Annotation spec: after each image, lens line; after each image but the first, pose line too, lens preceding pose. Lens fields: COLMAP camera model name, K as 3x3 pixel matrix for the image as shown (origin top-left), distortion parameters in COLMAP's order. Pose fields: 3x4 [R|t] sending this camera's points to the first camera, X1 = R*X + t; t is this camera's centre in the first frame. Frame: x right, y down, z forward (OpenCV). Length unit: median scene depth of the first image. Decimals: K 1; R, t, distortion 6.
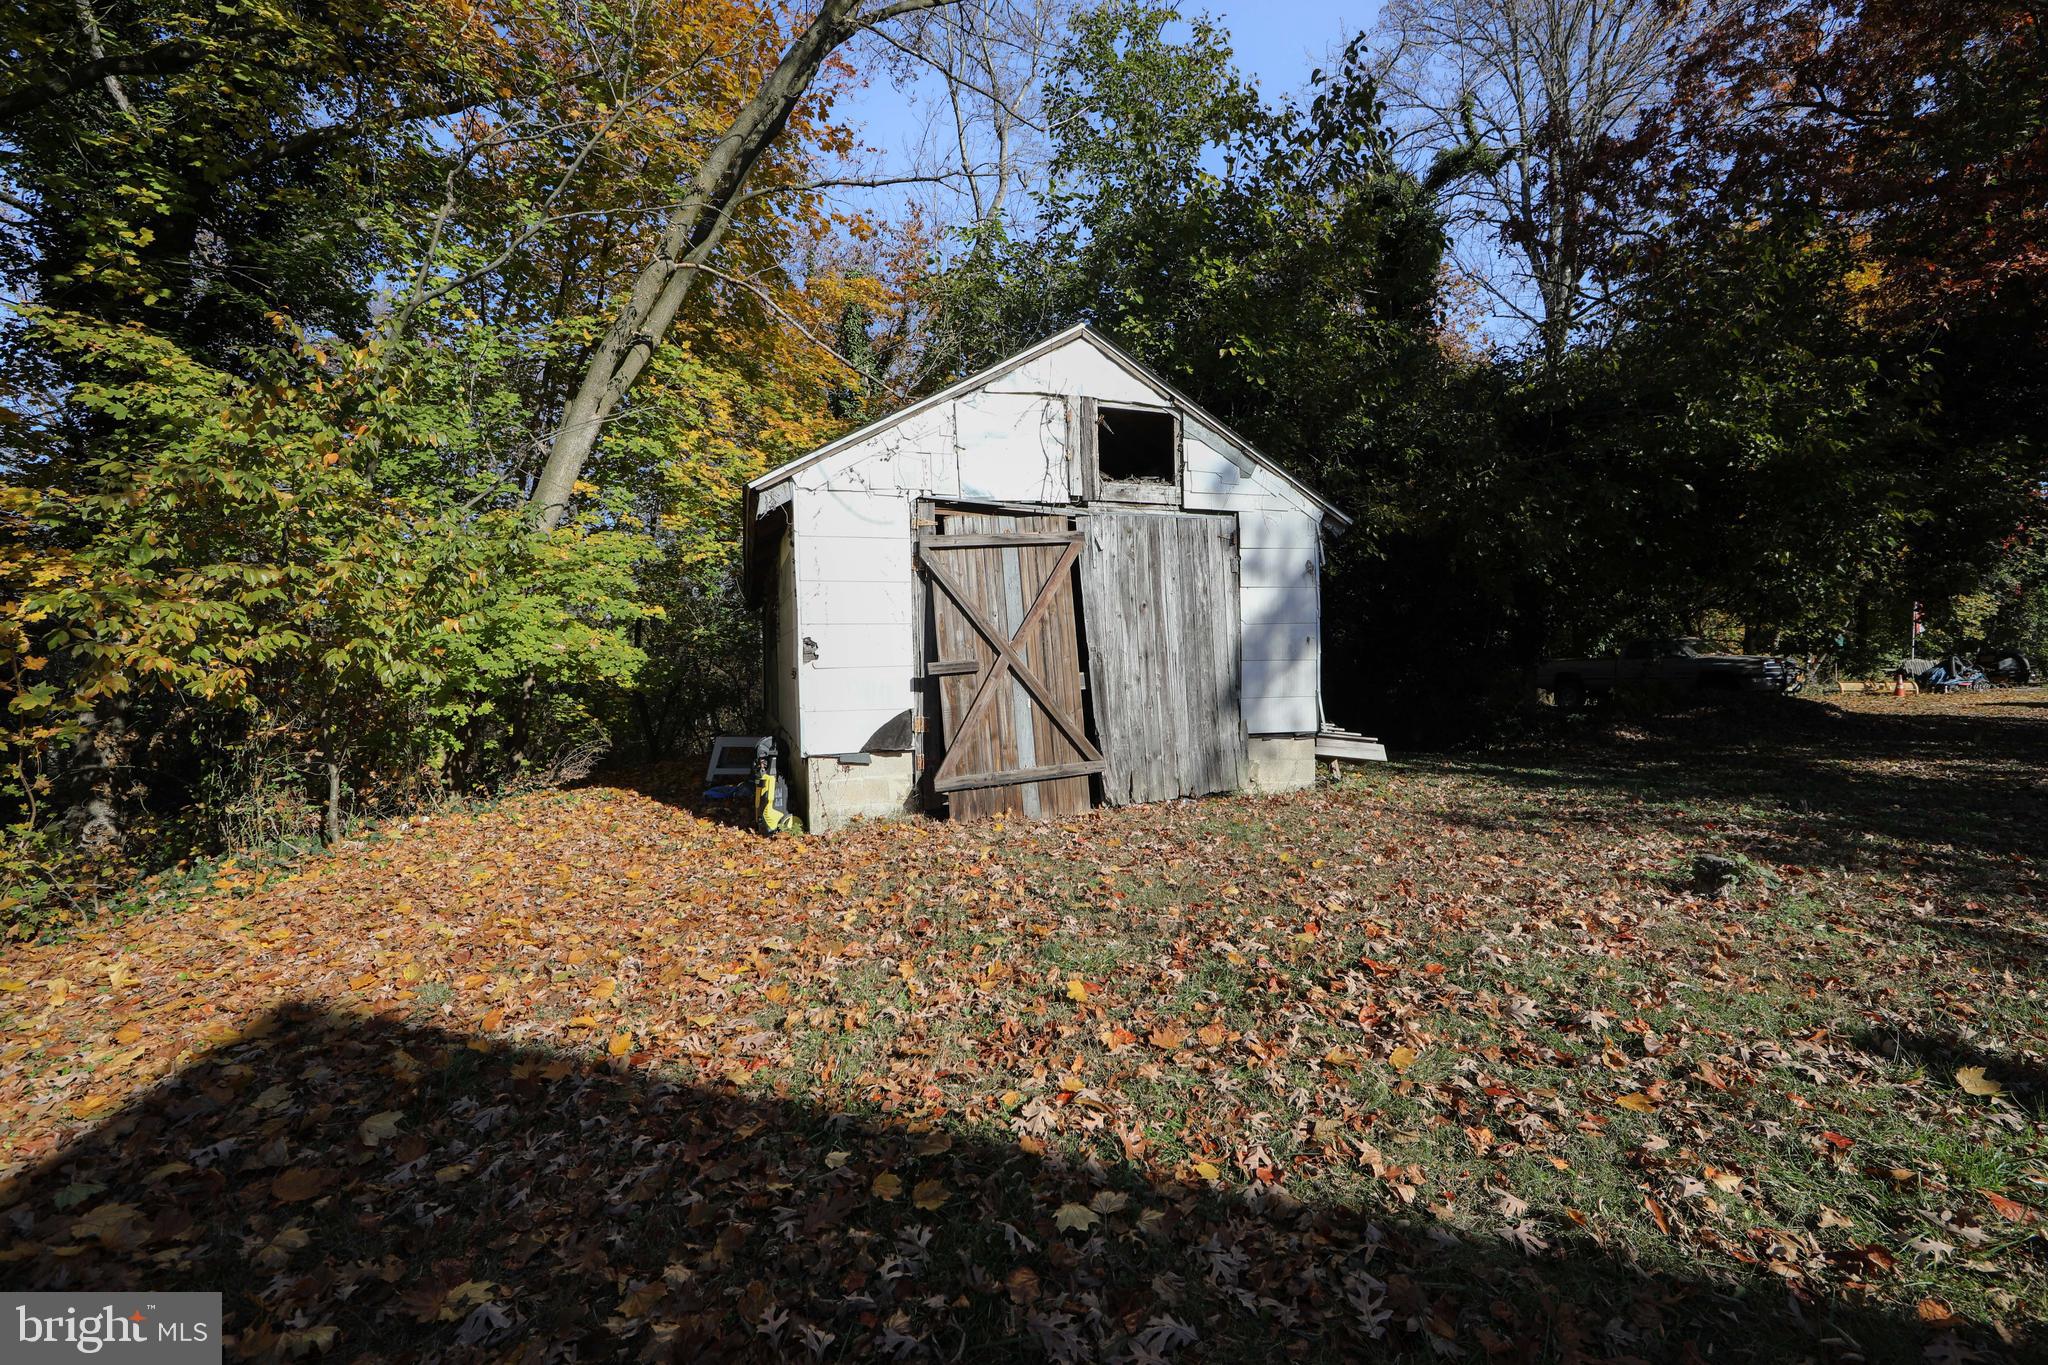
lens RADIAL K [[810.4, 0, 1017.5], [0, 810.4, 682.0], [0, 0, 1]] dist [-0.001258, -0.000219]
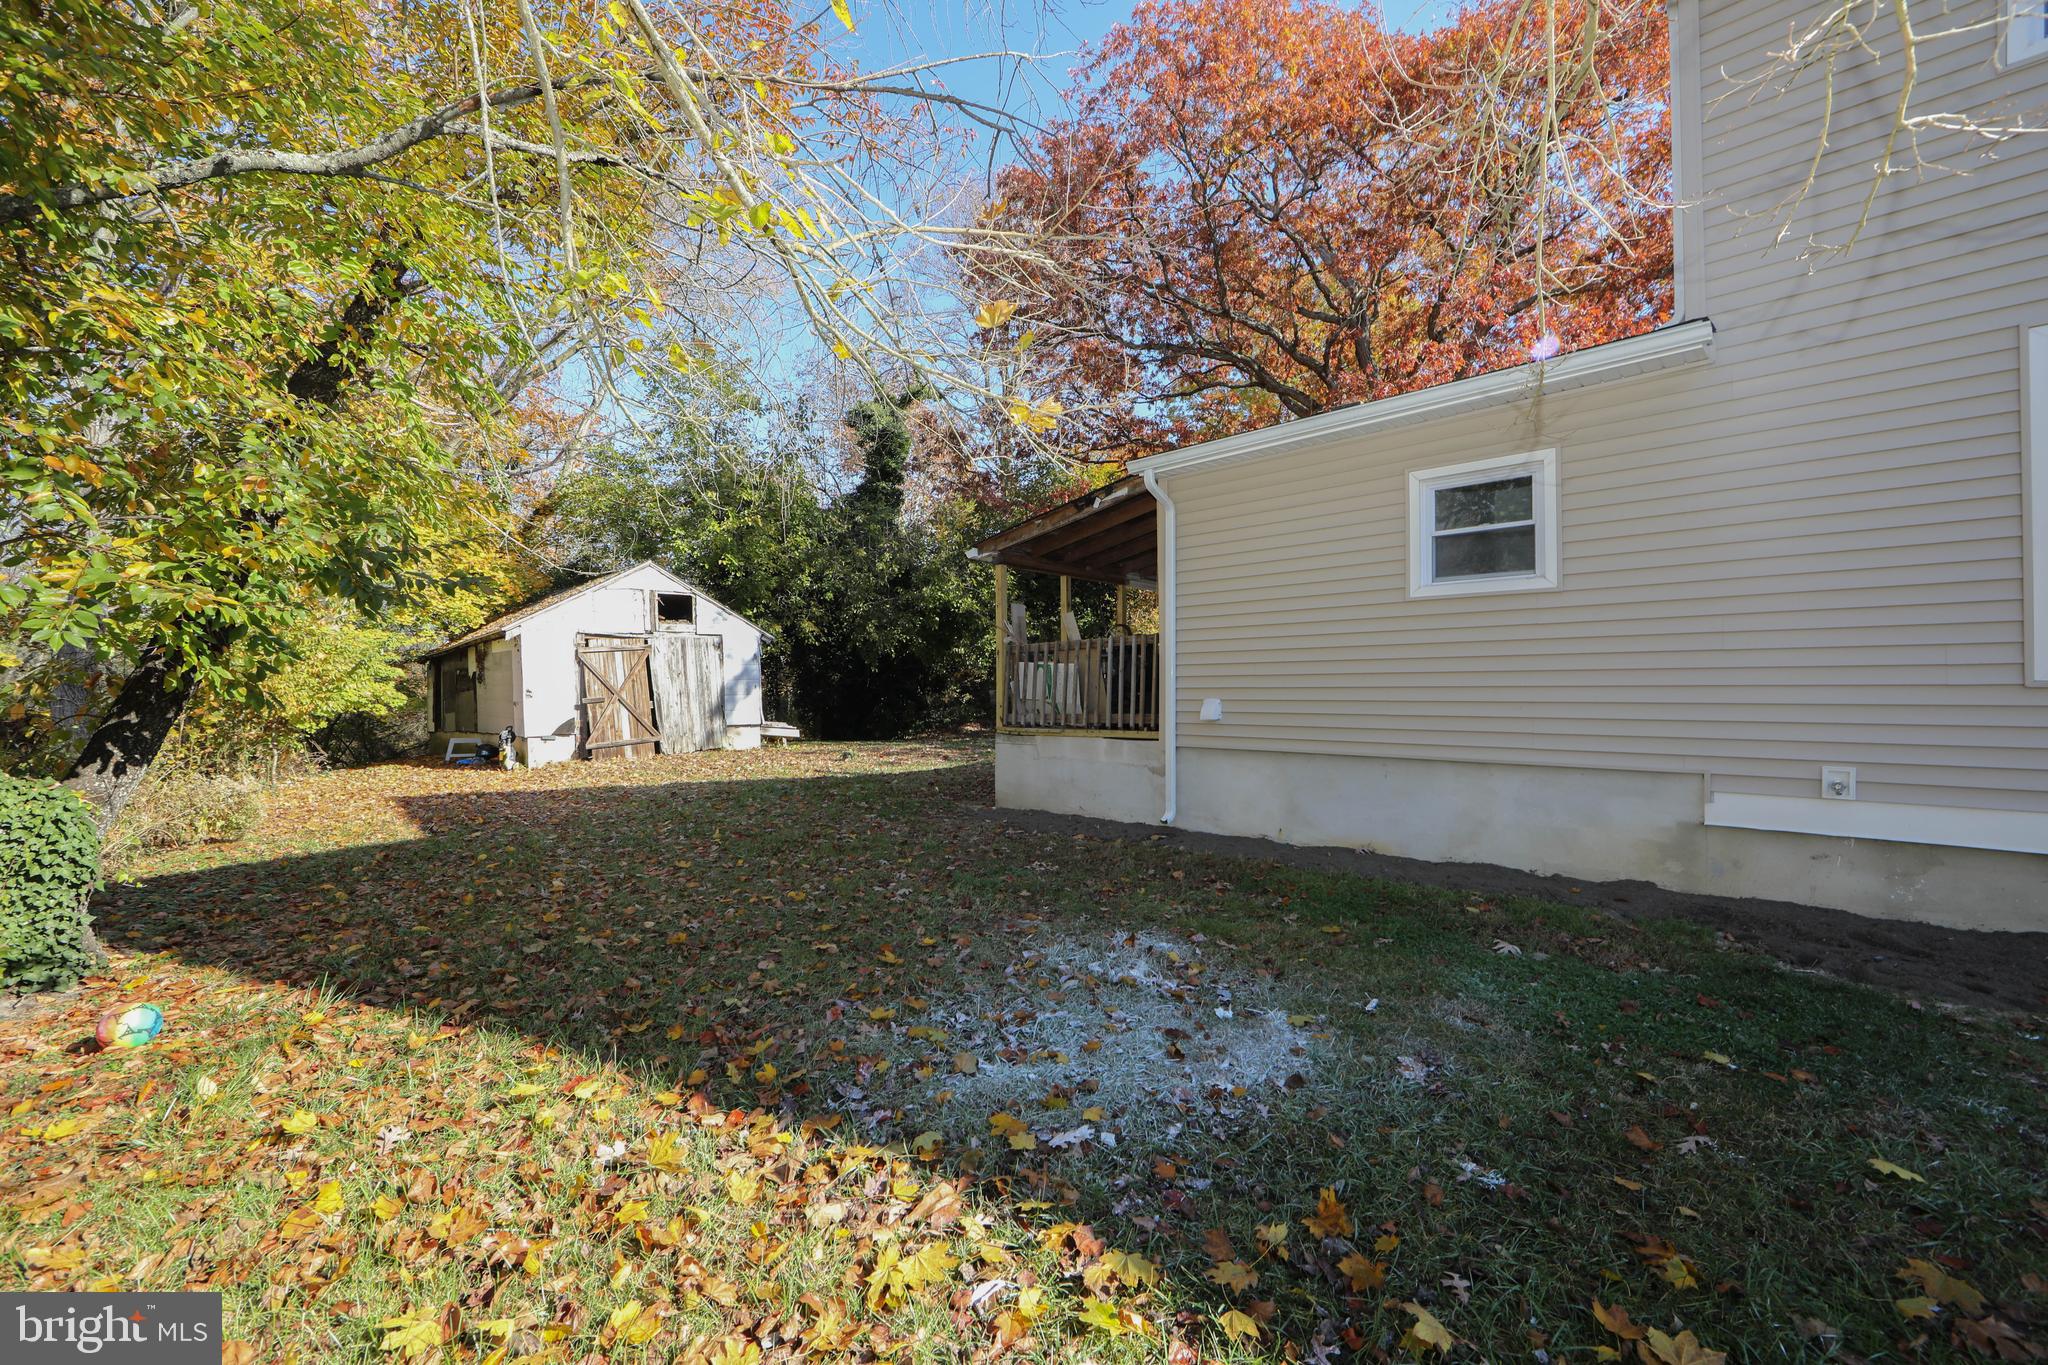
lens RADIAL K [[810.4, 0, 1017.6], [0, 810.4, 681.7], [0, 0, 1]] dist [-0.001258, -0.000219]
pose [[0.900579, -0.007353, 0.434630, 0.012699], [0.021532, 0.999384, -0.027706, 0.022249], [-0.434159, 0.034310, 0.900183, -1.752185]]
